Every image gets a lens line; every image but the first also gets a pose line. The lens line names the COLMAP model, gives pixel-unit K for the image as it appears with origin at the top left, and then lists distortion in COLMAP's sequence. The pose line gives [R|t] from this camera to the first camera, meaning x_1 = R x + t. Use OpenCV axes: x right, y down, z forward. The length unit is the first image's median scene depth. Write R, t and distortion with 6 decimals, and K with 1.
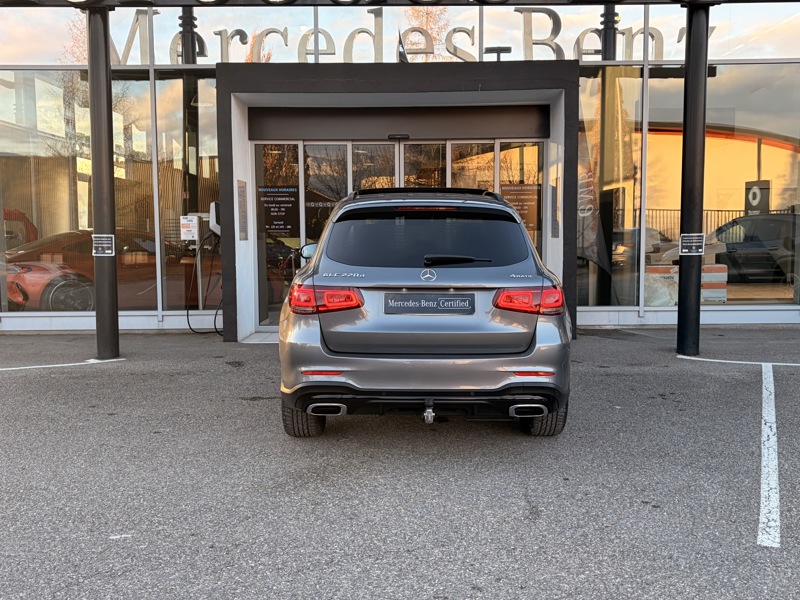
lens RADIAL K [[817.4, 0, 402.0], [0, 817.4, 299.2], [0, 0, 1]] dist [0.031467, -0.019921]
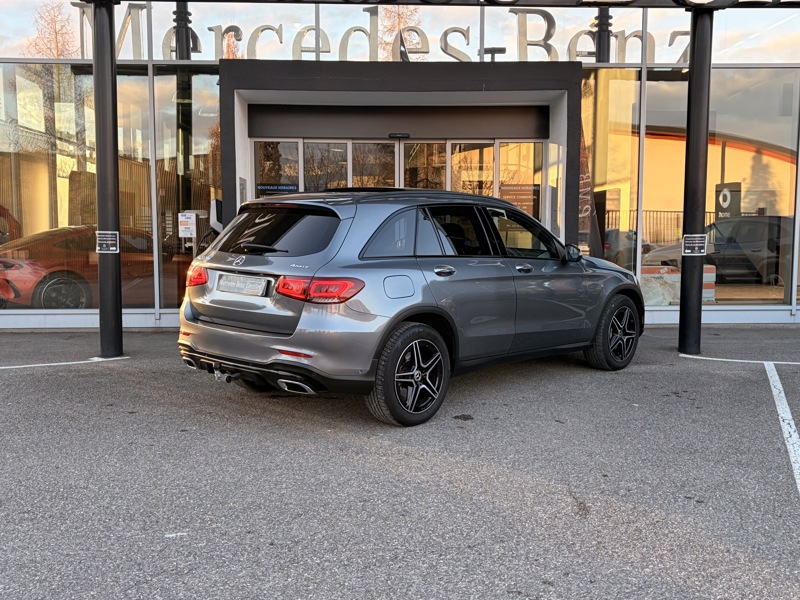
lens RADIAL K [[817.1, 0, 399.0], [0, 817.1, 301.0], [0, 0, 1]] dist [0.033238, -0.015754]
pose [[0.999182, 0.003744, 0.040254, -0.053986], [-0.003863, 0.999988, 0.002896, 0.001013], [-0.040242, -0.003049, 0.999185, -0.001300]]
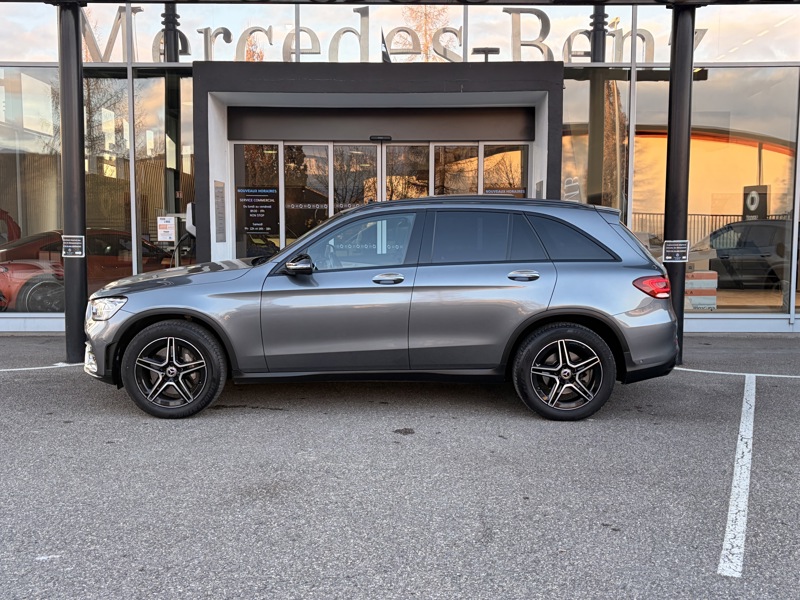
lens RADIAL K [[817.5, 0, 400.0], [0, 817.5, 300.0], [0, 0, 1]] dist [0.022795, -0.000991]
pose [[0.999943, 0.009804, -0.004199, 0.030731], [-0.009804, 0.999952, -0.000090, -0.005786], [0.004198, 0.000131, 0.999991, 0.024519]]
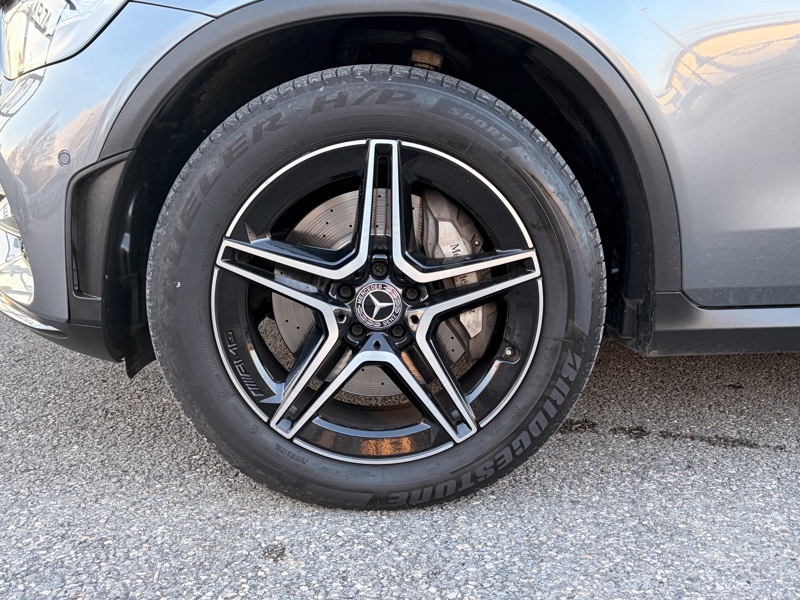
lens RADIAL K [[817.1, 0, 399.0], [0, 817.1, 301.0], [0, 0, 1]] dist [0.033238, -0.015754]
pose [[0.999624, 0.007034, 0.026503, -0.174178], [-0.009561, 0.995291, 0.096457, 0.043784], [-0.025700, -0.096674, 0.994984, 0.590774]]
